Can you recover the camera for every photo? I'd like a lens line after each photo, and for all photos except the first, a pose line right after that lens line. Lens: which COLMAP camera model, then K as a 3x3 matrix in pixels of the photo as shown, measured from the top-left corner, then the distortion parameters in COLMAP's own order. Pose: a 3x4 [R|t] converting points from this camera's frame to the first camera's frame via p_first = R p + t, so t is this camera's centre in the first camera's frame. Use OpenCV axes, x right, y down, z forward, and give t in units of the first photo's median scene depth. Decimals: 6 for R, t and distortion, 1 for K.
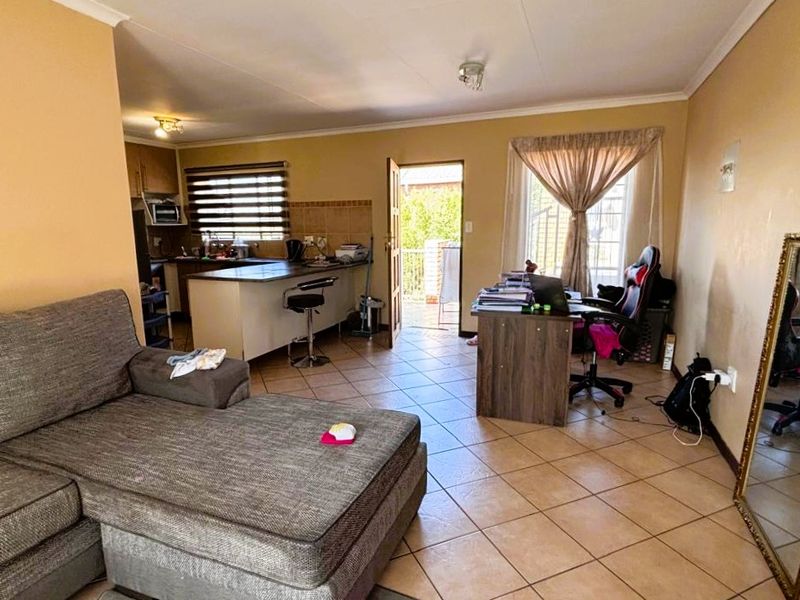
lens RADIAL K [[437.9, 0, 397.9], [0, 437.9, 302.6], [0, 0, 1]] dist [0.002725, -0.005736]
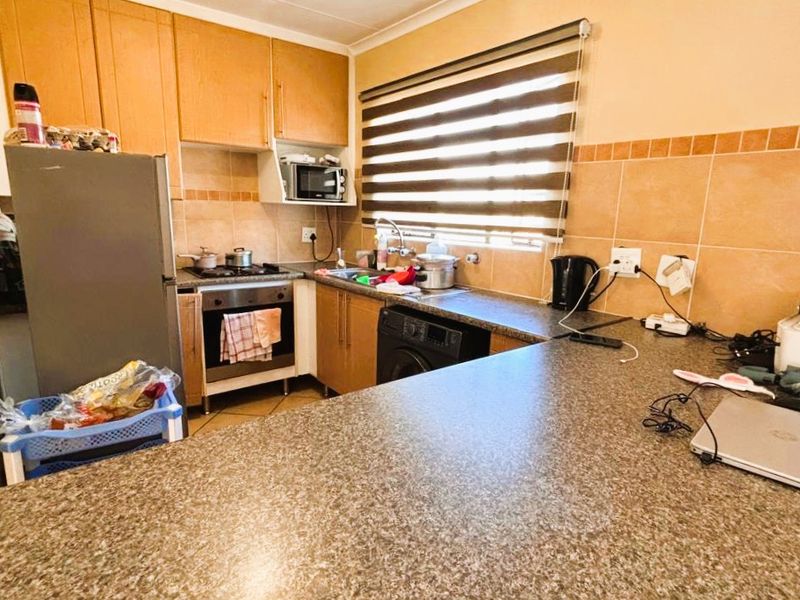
lens RADIAL K [[461.5, 0, 400.0], [0, 461.5, 303.0], [0, 0, 1]] dist [0.011850, -0.012431]
pose [[0.870627, 0.126660, -0.475359, -0.233028], [-0.120587, 0.991754, 0.043396, -0.136137], [0.476936, 0.019540, 0.878721, 0.793692]]
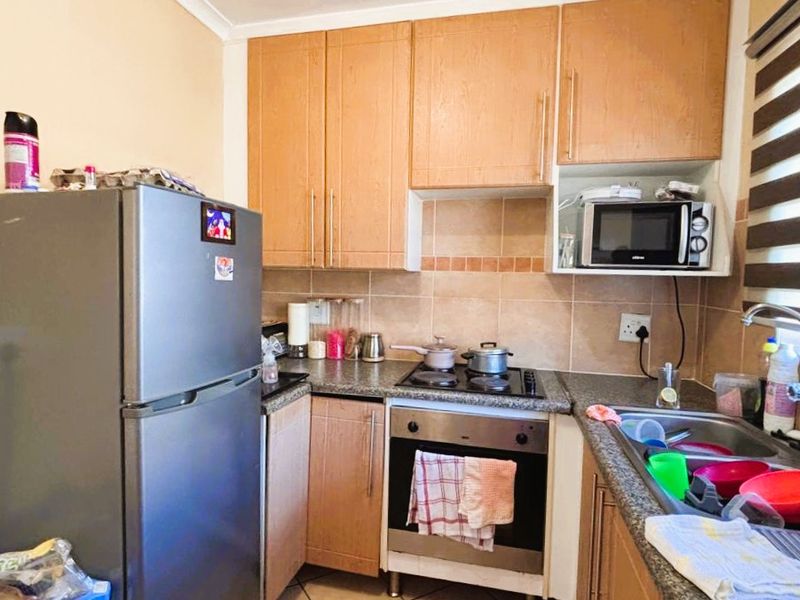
lens RADIAL K [[461.5, 0, 392.1], [0, 461.5, 298.9], [0, 0, 1]] dist [0.011850, -0.012431]
pose [[0.152269, 0.066146, -0.986123, -0.372340], [-0.201260, 0.978927, 0.034587, -0.199093], [0.967630, 0.193201, 0.162372, 1.134408]]
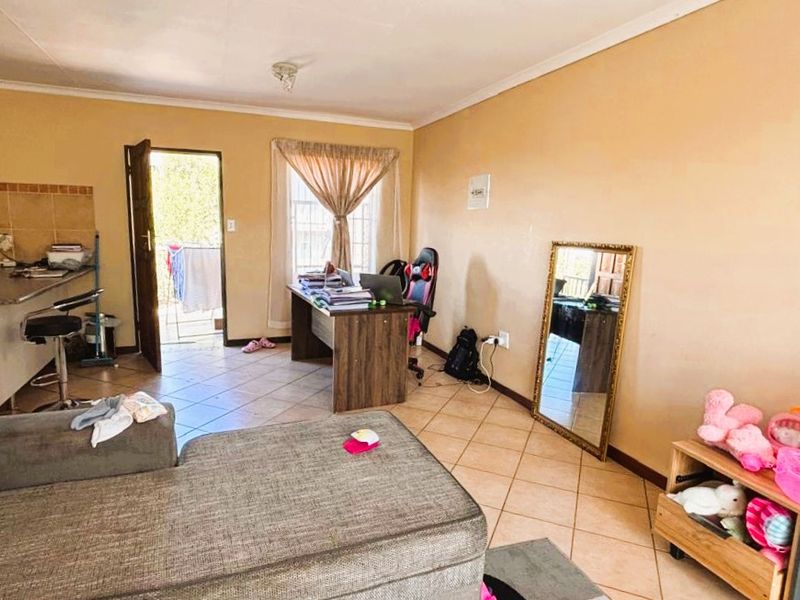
lens RADIAL K [[461.5, 0, 400.2], [0, 461.5, 302.0], [0, 0, 1]] dist [0.011850, -0.012431]
pose [[0.729077, -0.083991, 0.679258, -0.278221], [0.086100, 0.995813, 0.030719, -0.014632], [-0.678994, 0.036088, 0.733256, 0.057502]]
